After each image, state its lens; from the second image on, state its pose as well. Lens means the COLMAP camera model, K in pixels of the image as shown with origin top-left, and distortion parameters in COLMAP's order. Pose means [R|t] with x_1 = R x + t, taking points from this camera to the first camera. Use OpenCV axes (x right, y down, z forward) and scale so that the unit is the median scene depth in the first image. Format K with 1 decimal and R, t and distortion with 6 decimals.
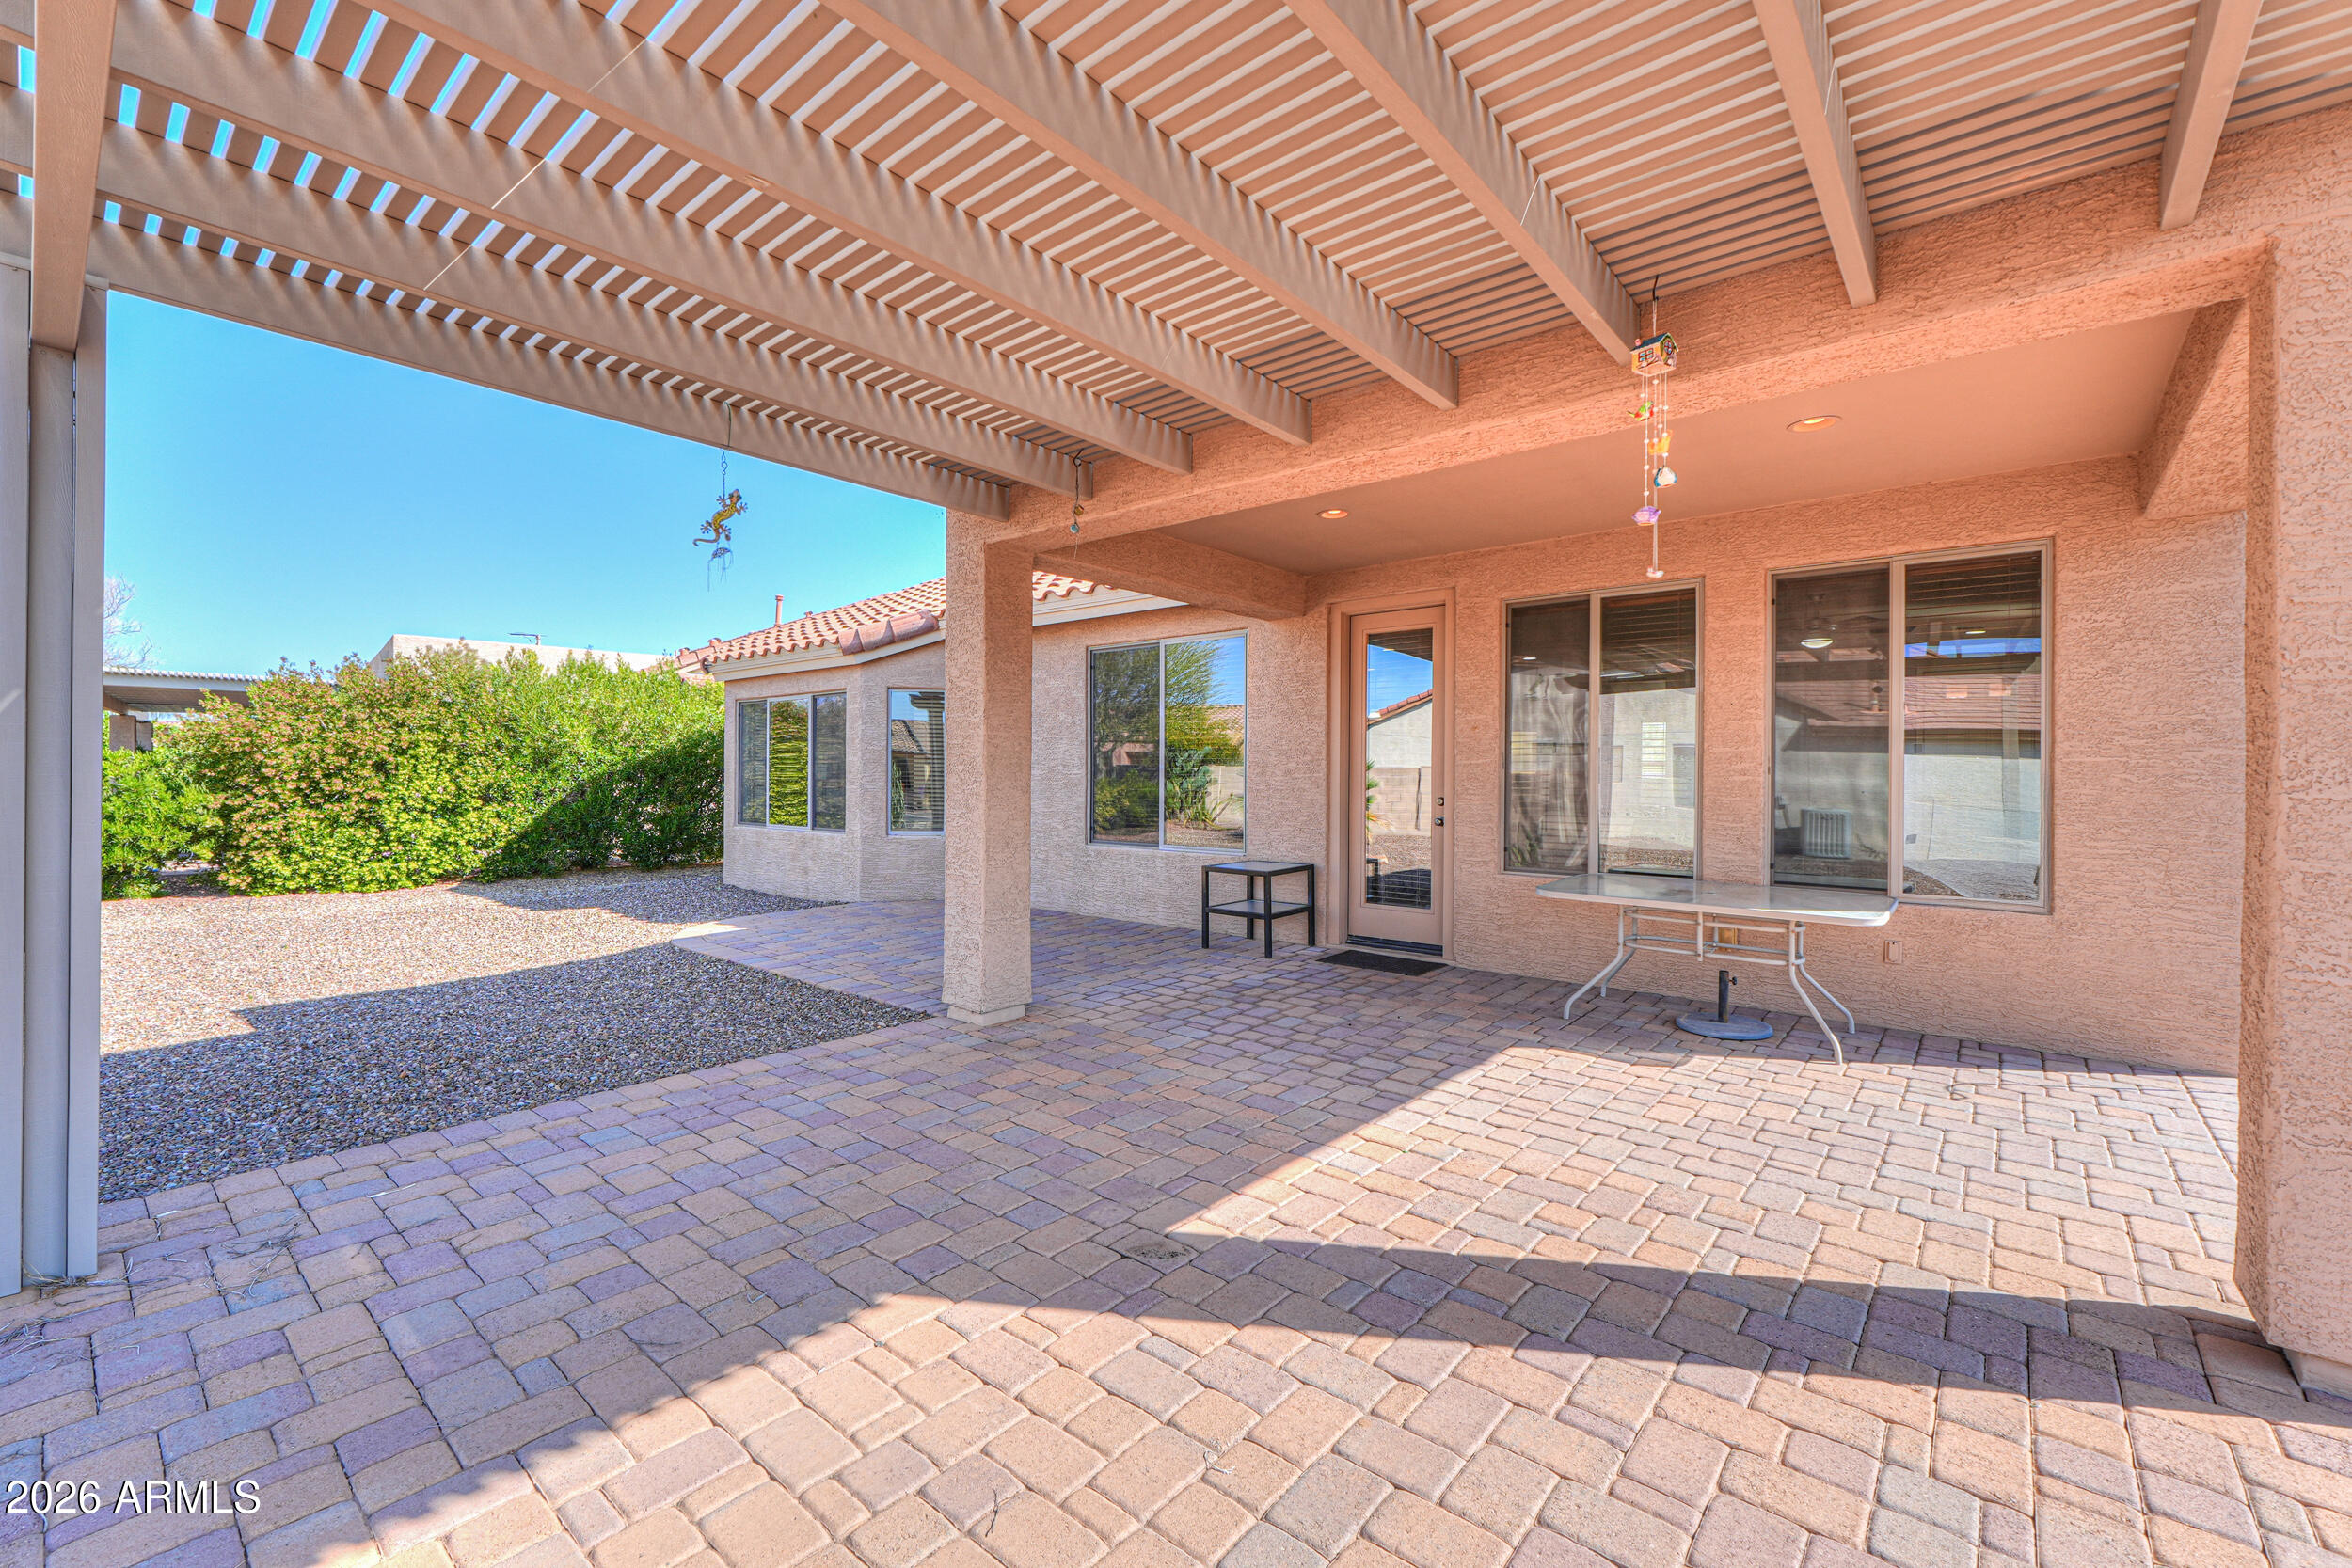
lens RADIAL K [[1001.3, 0, 1170.7], [0, 1001.3, 774.5], [0, 0, 1]] dist [-0.005575, -0.000164]
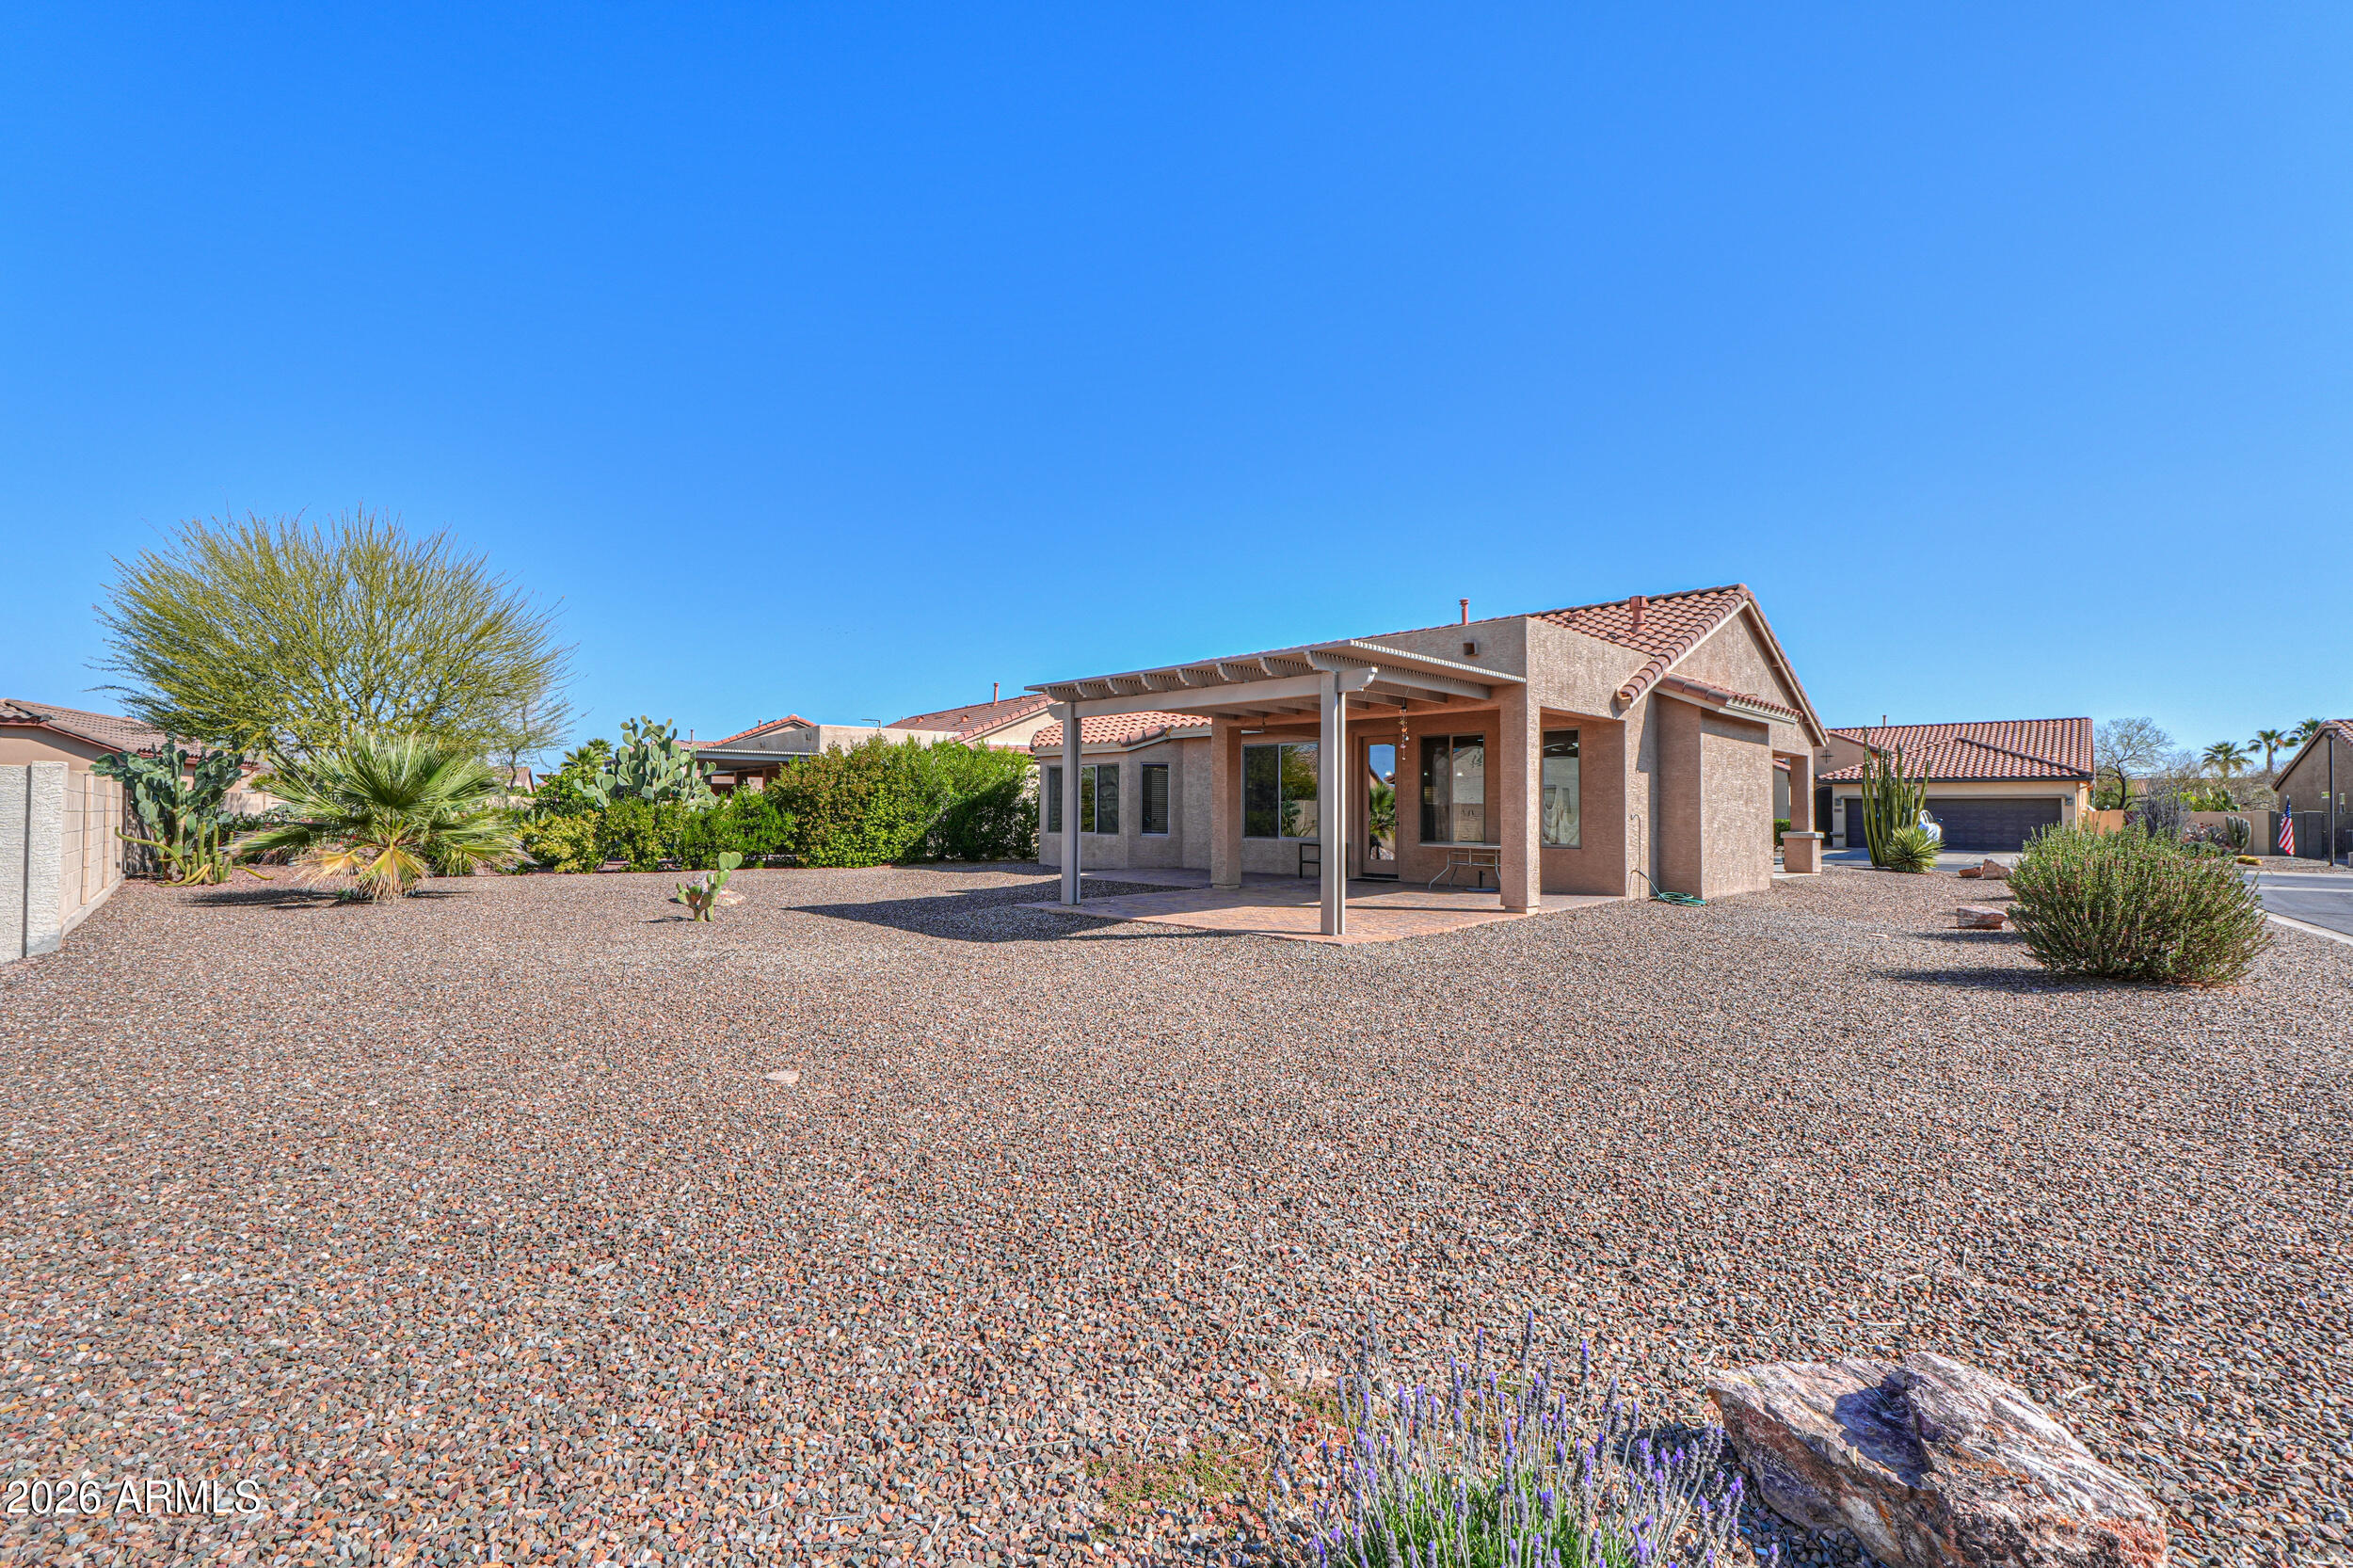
lens RADIAL K [[1001.8, 0, 1184.6], [0, 1001.8, 790.2], [0, 0, 1]] dist [-0.005575, -0.000164]
pose [[0.997769, -0.003842, -0.066653, -0.060913], [0.002699, 0.999848, -0.017232, 0.004950], [0.066709, 0.017013, 0.997627, -1.026505]]
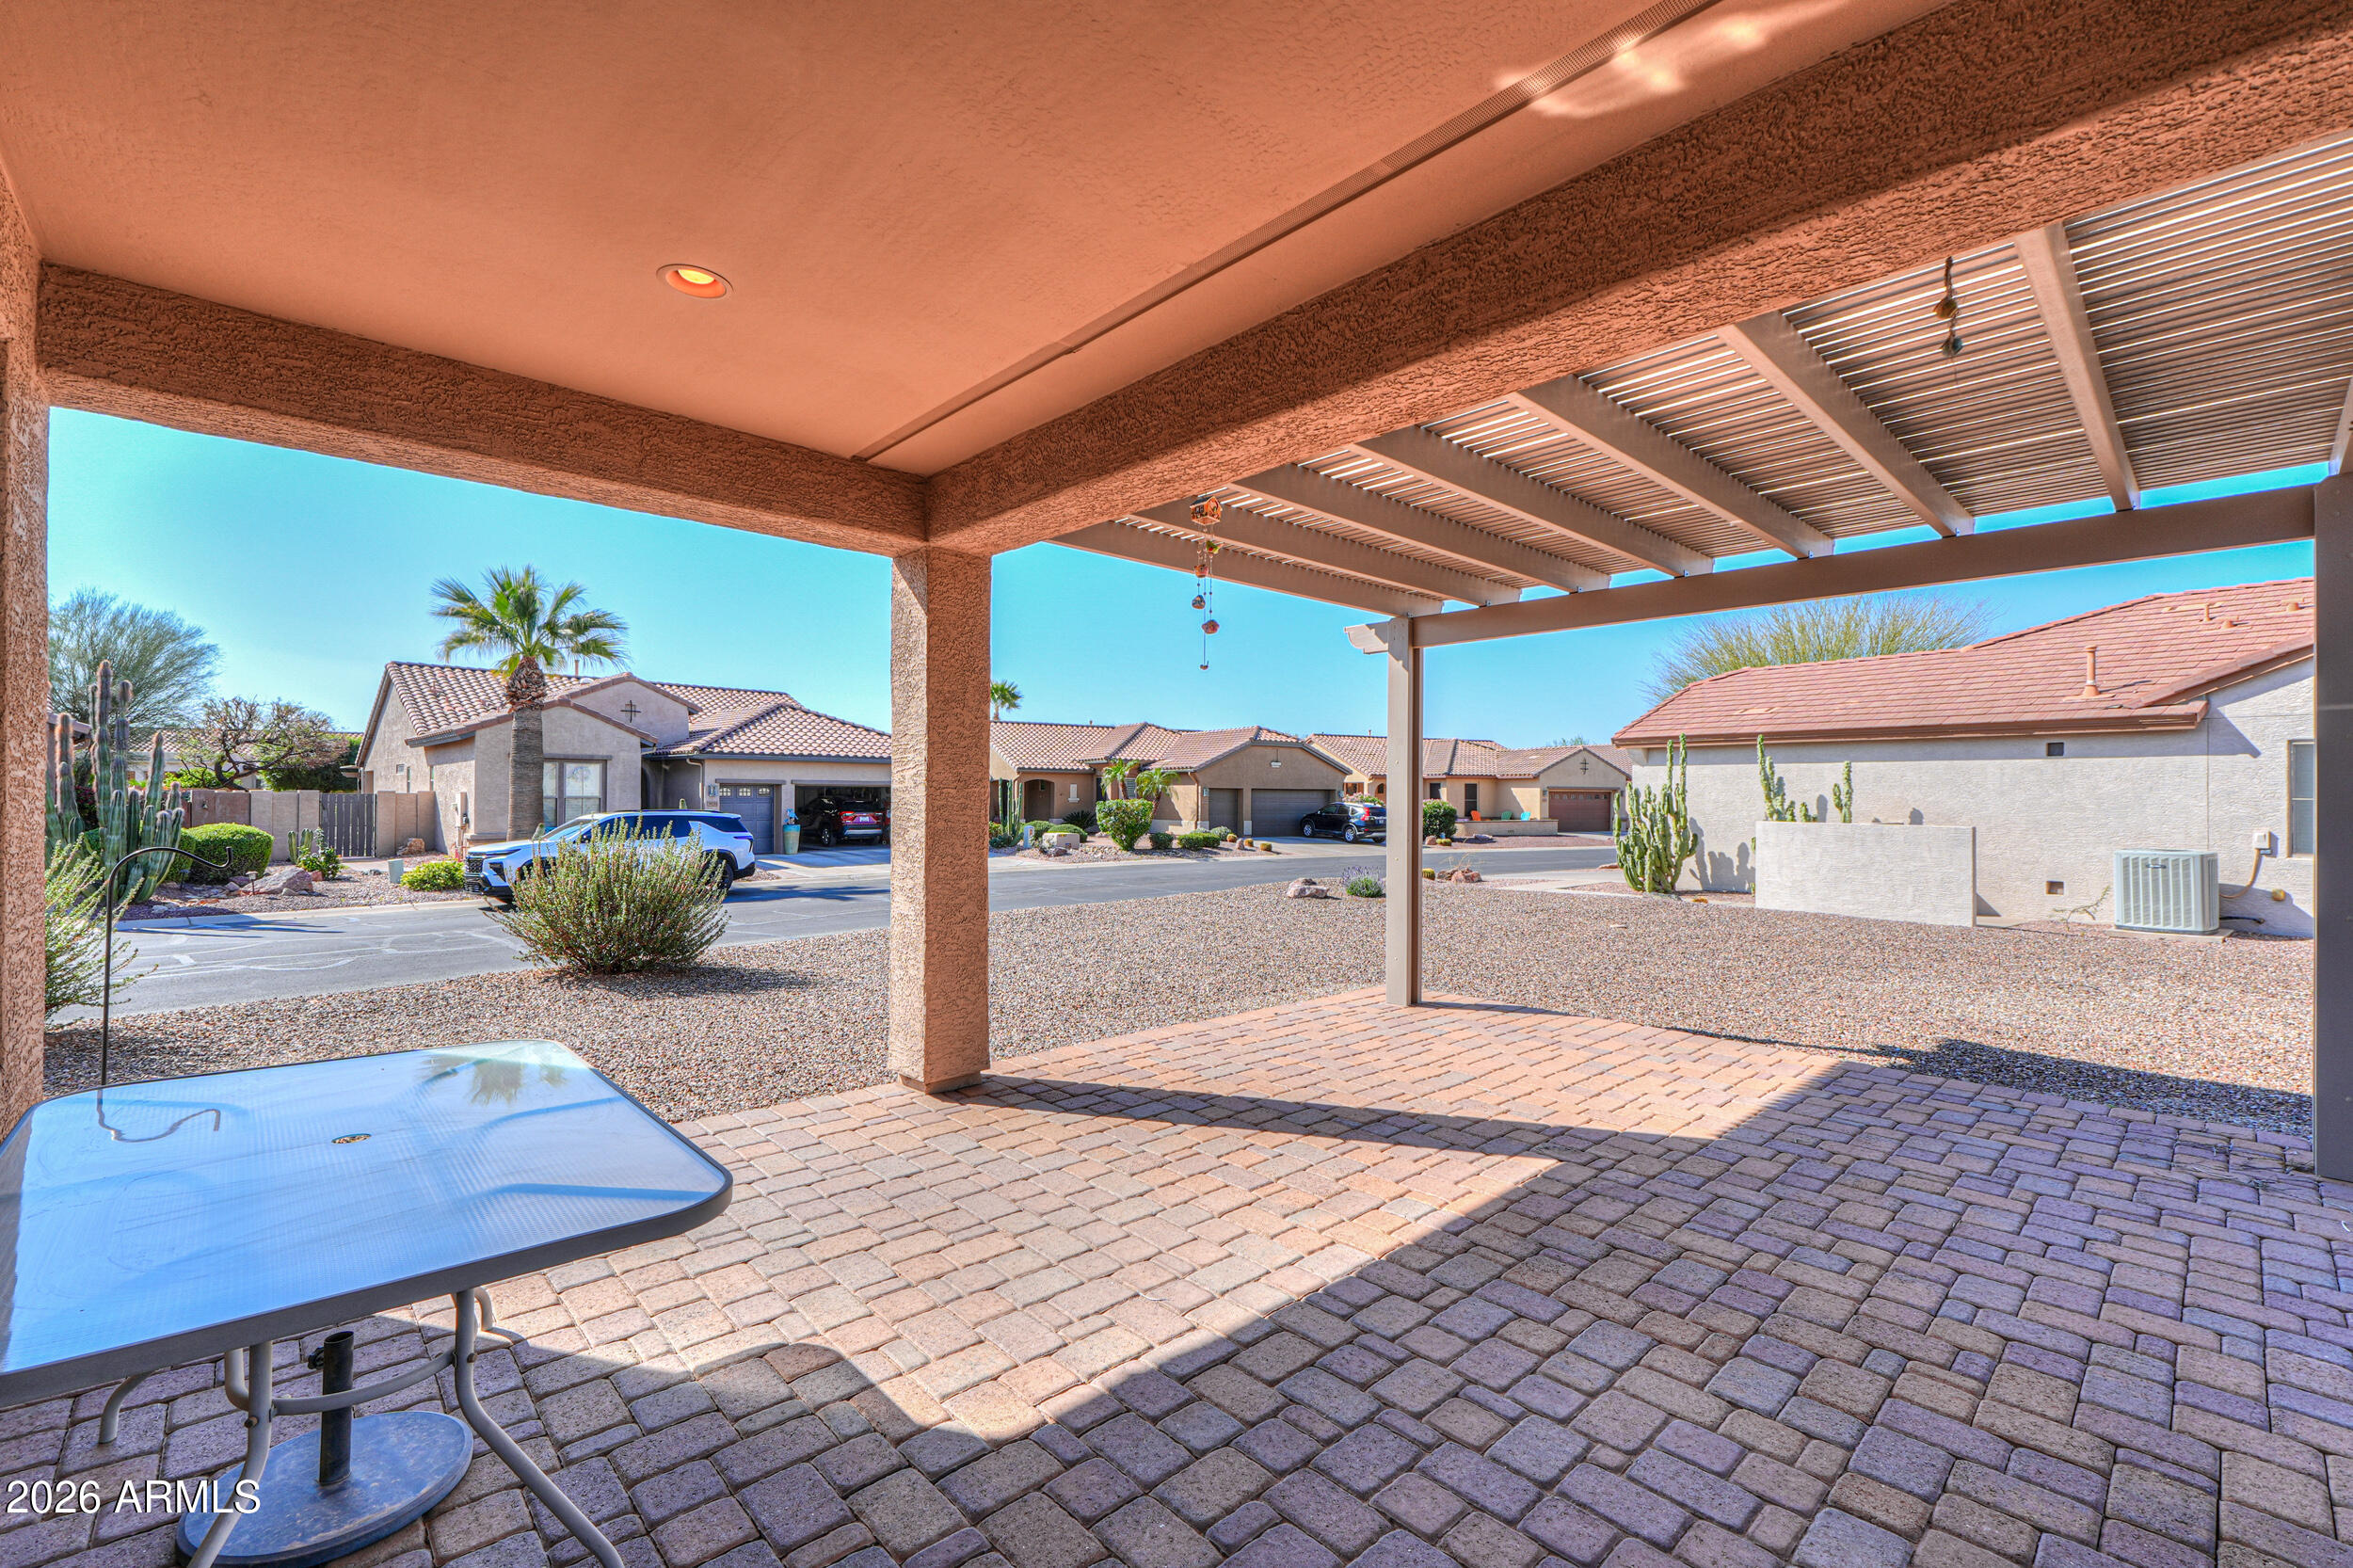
lens RADIAL K [[1001.8, 0, 1160.6], [0, 1001.8, 783.2], [0, 0, 1]] dist [-0.005575, -0.000164]
pose [[-0.992751, -0.010911, 0.119689, 0.107147], [-0.012236, 0.999872, -0.010334, -0.006860], [-0.119561, -0.011724, -0.992758, 0.690045]]
